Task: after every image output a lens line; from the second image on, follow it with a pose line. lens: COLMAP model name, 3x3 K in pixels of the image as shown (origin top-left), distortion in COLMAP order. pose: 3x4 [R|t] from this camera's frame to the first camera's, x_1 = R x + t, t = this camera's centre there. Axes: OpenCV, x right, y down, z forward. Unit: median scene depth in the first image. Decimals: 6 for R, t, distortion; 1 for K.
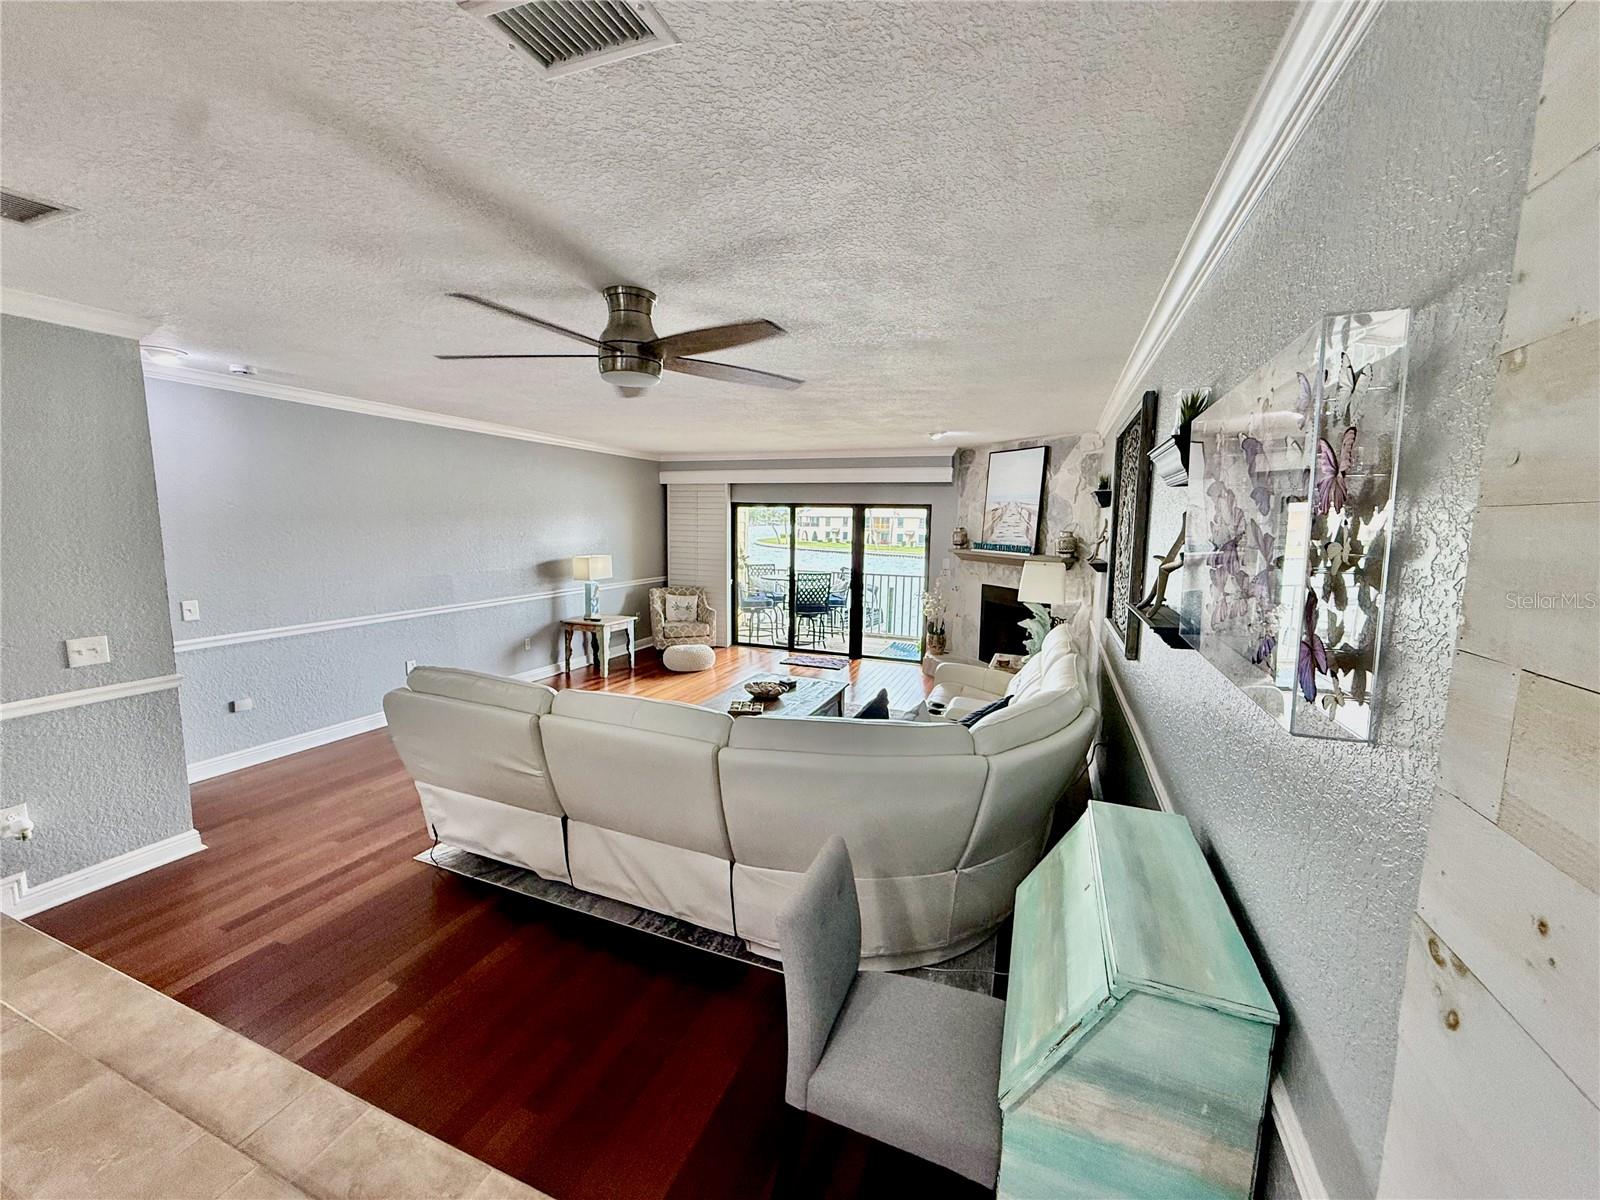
lens RADIAL K [[633.3, 0, 801.7], [0, 633.3, 598.3], [0, 0, 1]] dist [-0.001876, 0.000166]
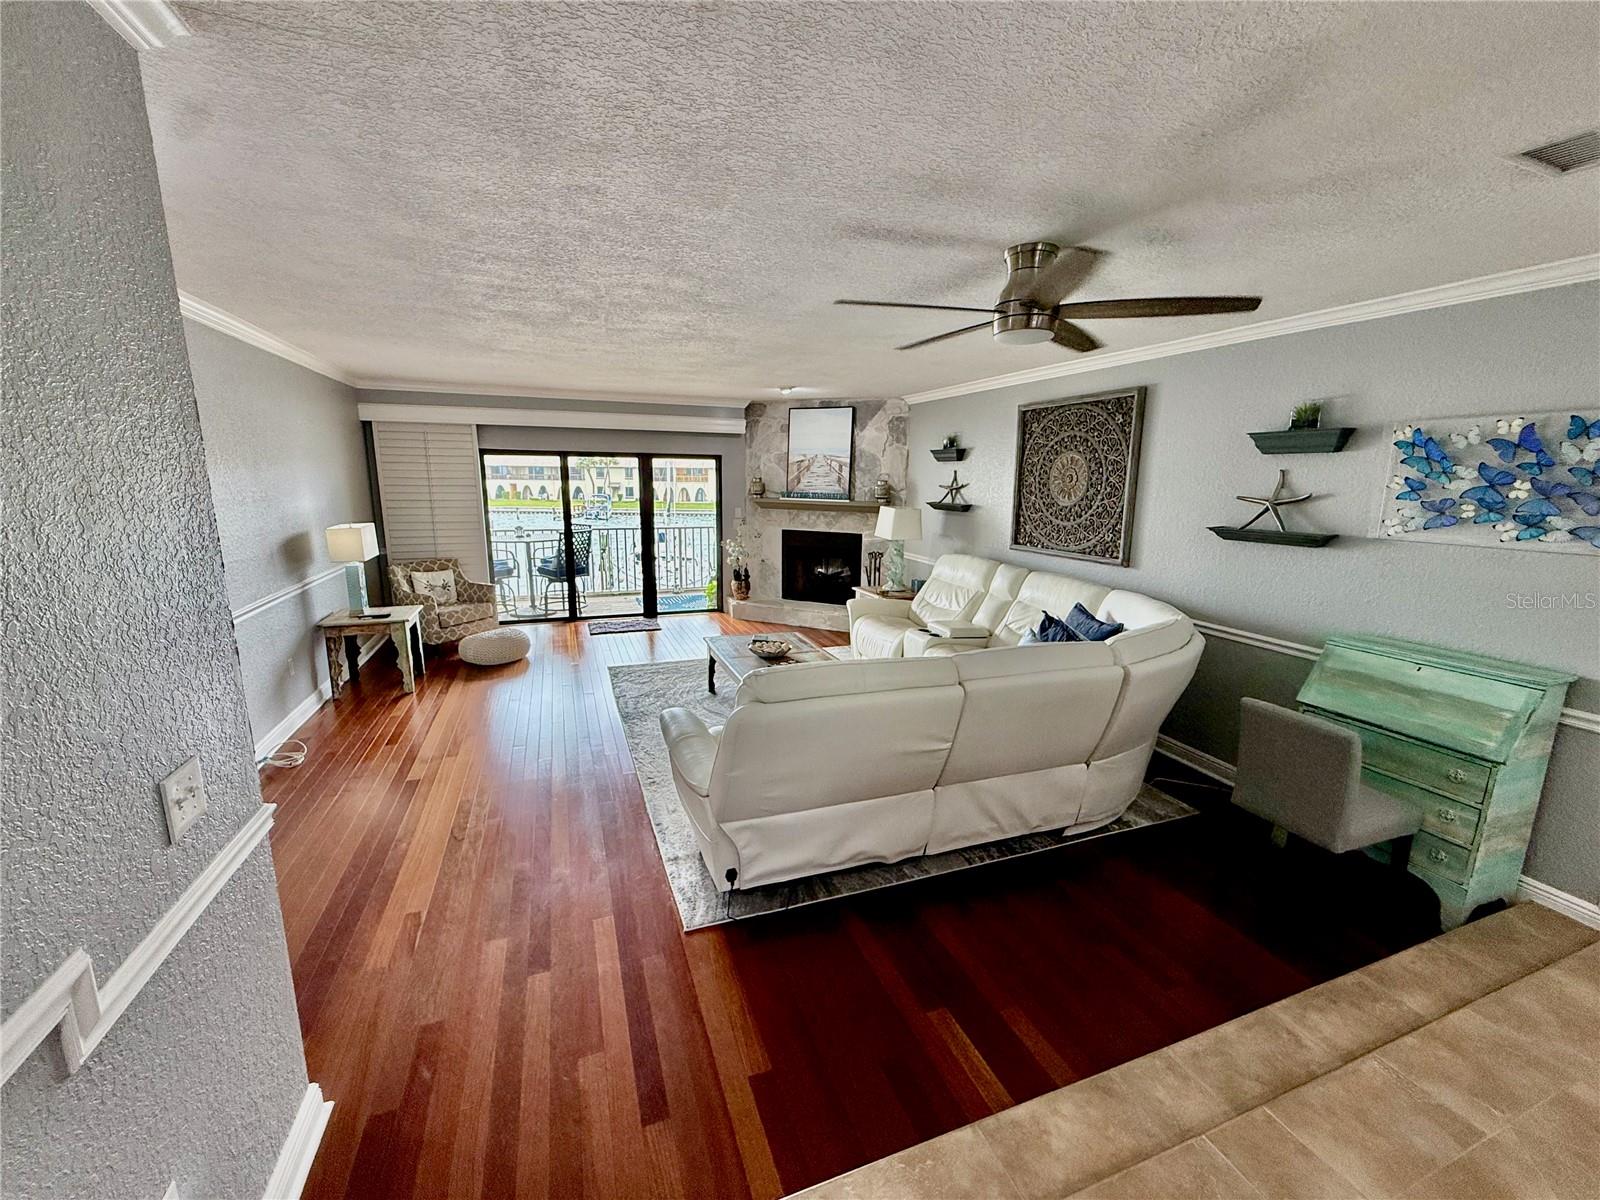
lens RADIAL K [[633.3, 0, 794.8], [0, 633.3, 596.0], [0, 0, 1]] dist [-0.001876, 0.000166]
pose [[0.744890, -0.132769, 0.653844, -0.427456], [0.081973, 0.990787, 0.107802, -0.025125], [-0.662133, -0.026703, 0.748911, 0.159561]]
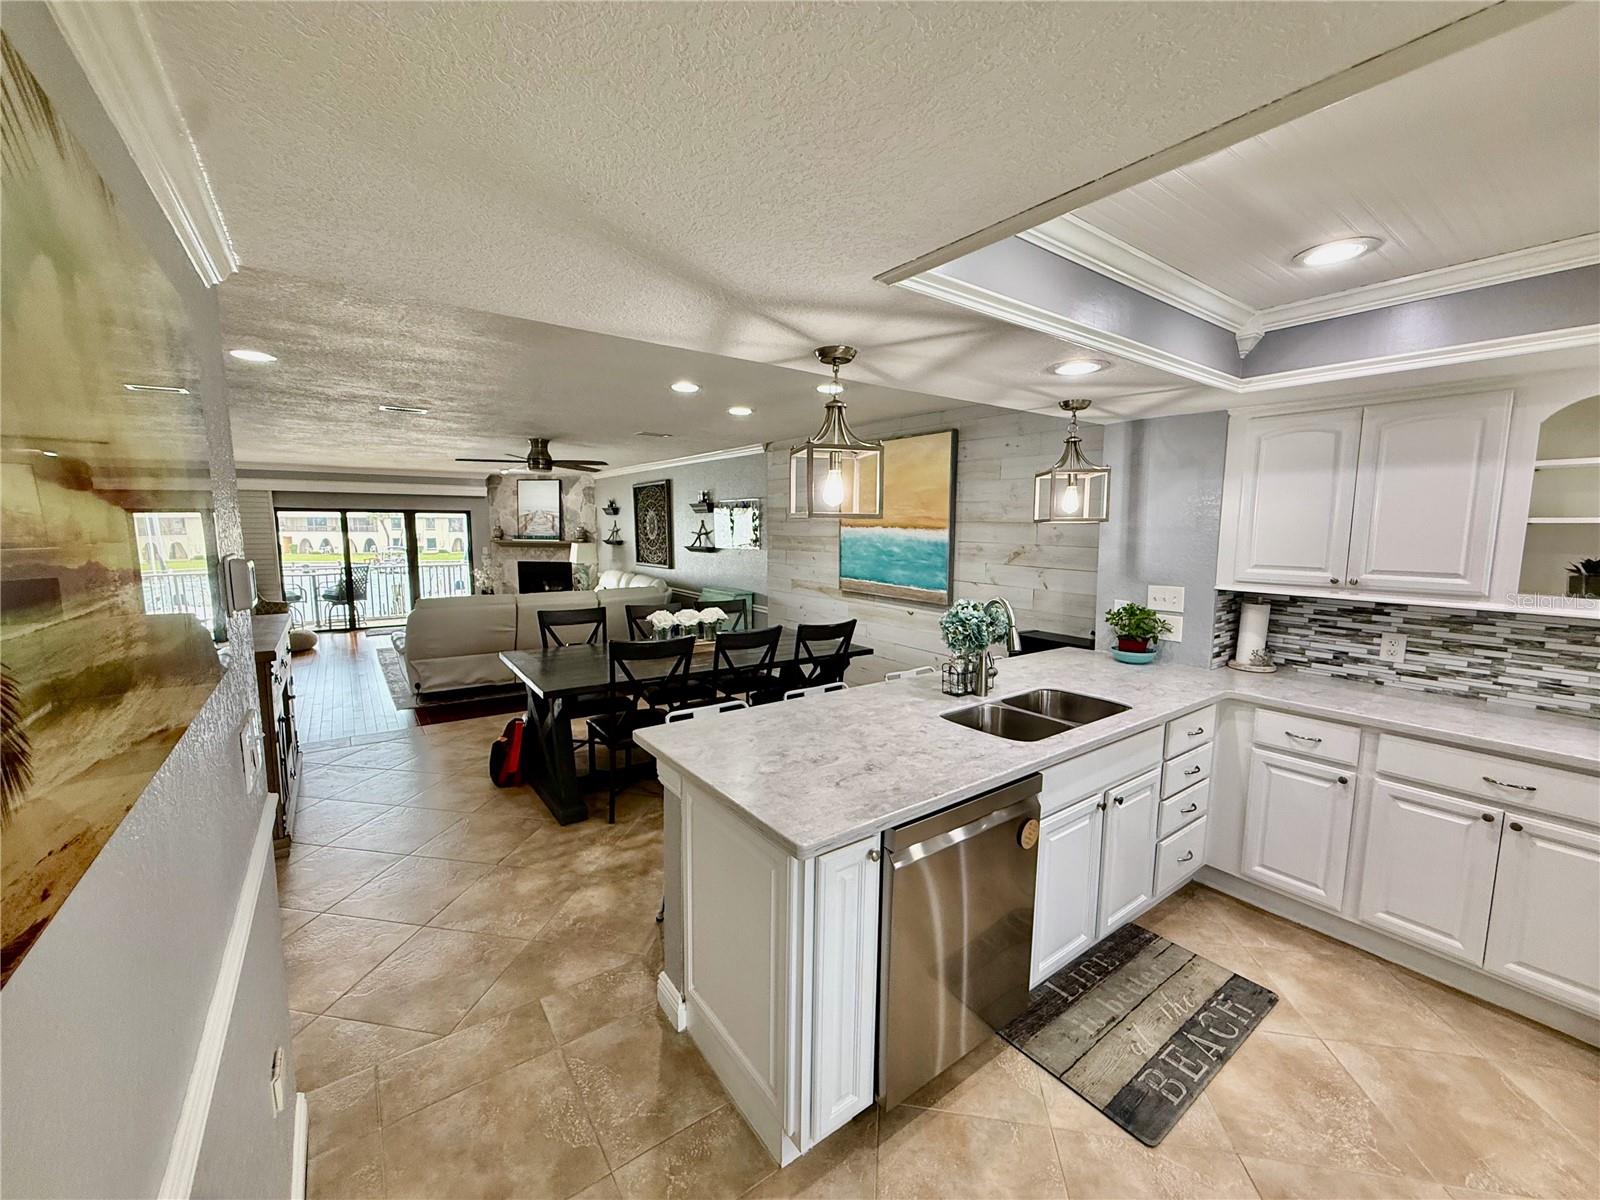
lens RADIAL K [[633.3, 0, 801.4], [0, 633.3, 598.9], [0, 0, 1]] dist [-0.001876, 0.000166]
pose [[0.540586, -0.111621, 0.833851, -0.661771], [0.107742, 0.992183, 0.062967, 0.047296], [-0.834361, 0.055801, 0.548386, -0.459913]]
